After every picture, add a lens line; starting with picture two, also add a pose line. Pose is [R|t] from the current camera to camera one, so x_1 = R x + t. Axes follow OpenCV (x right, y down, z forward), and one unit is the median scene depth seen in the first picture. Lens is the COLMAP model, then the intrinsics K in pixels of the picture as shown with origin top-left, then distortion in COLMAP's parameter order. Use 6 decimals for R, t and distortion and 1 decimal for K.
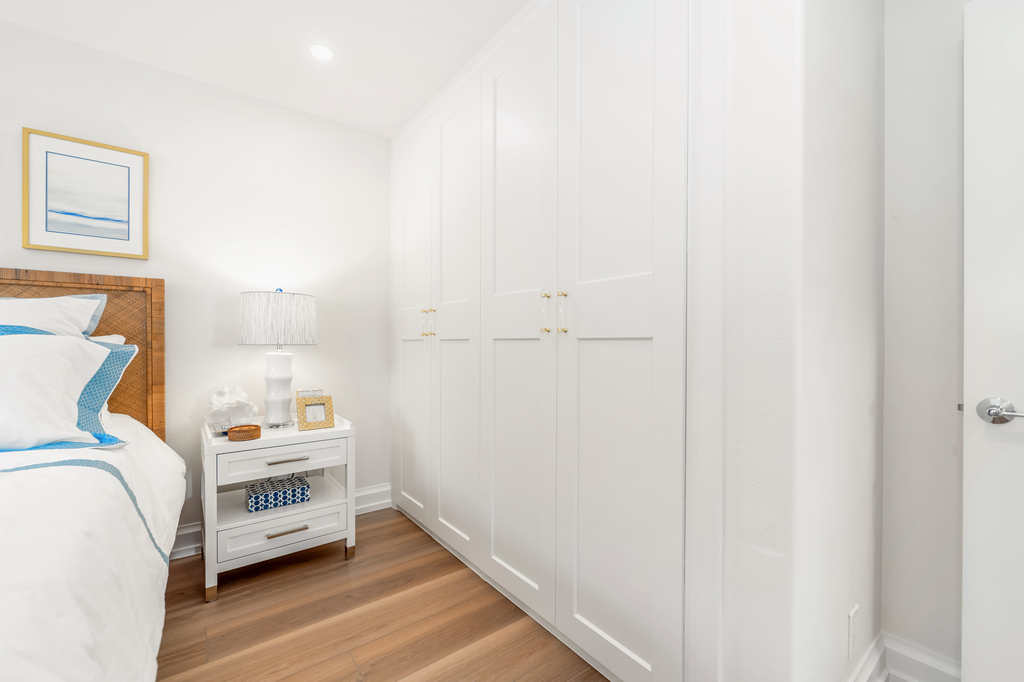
lens RADIAL K [[417.5, 0, 509.8], [0, 417.5, 344.0], [0, 0, 1]] dist [0.002248, -0.006845]
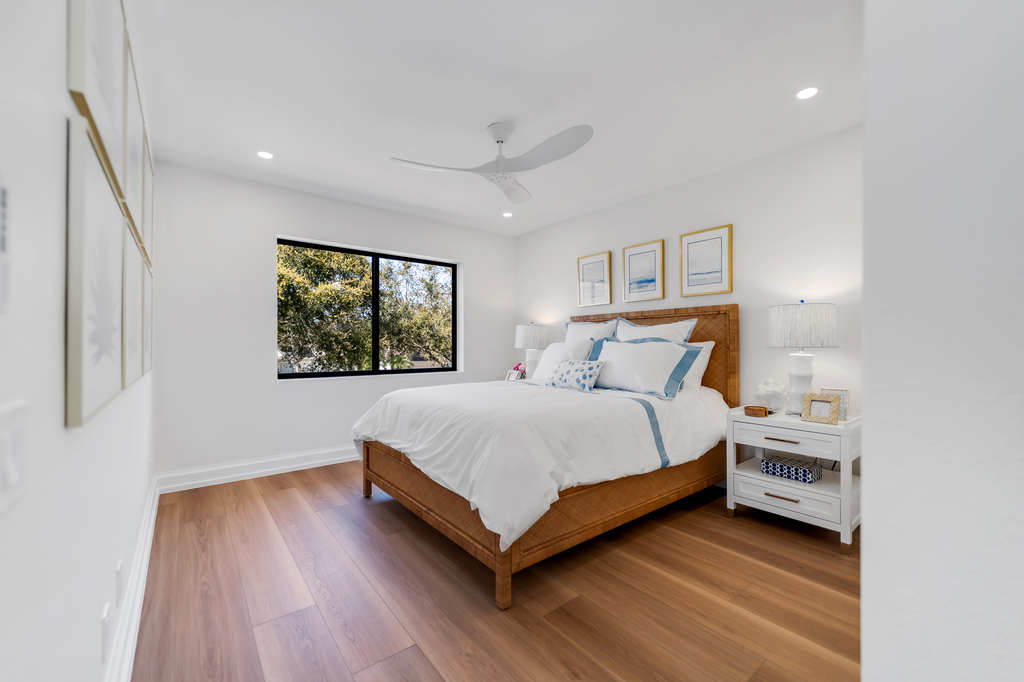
lens RADIAL K [[417.5, 0, 509.8], [0, 417.5, 344.0], [0, 0, 1]] dist [0.002248, -0.006845]
pose [[-0.009638, -0.005903, -0.999936, 0.715475], [-0.001766, 0.999981, -0.005887, 0.000824], [0.999952, 0.001709, -0.009649, 0.197197]]
